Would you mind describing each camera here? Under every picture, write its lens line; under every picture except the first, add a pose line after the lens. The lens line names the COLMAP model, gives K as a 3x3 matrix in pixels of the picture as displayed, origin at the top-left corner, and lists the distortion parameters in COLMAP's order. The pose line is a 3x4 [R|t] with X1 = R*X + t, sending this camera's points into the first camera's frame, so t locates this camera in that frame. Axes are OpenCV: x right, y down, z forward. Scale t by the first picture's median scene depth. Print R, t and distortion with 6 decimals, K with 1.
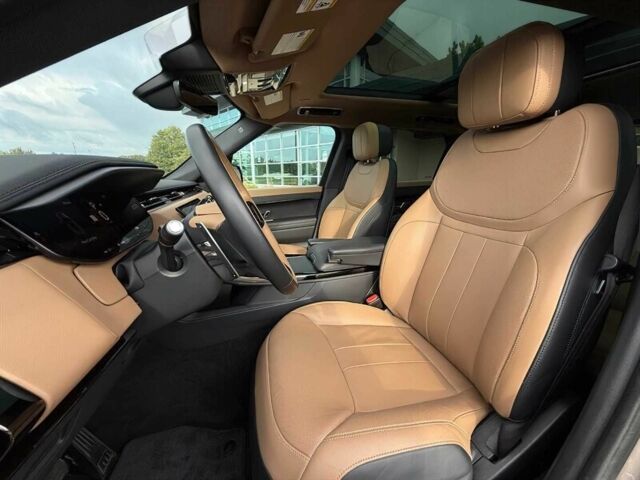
lens RADIAL K [[259.1, 0, 322.8], [0, 259.1, 228.1], [0, 0, 1]] dist [-0.000447, 0.000117]
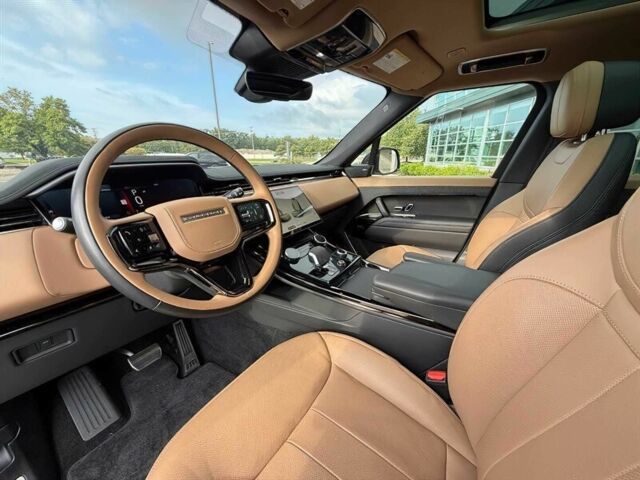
lens RADIAL K [[259.1, 0, 322.8], [0, 259.1, 228.1], [0, 0, 1]] dist [-0.000447, 0.000117]
pose [[0.665463, 0.204676, -0.717820, 0.242230], [-0.147848, 0.978761, 0.142016, -0.074313], [0.731642, 0.011622, 0.681590, 0.247009]]
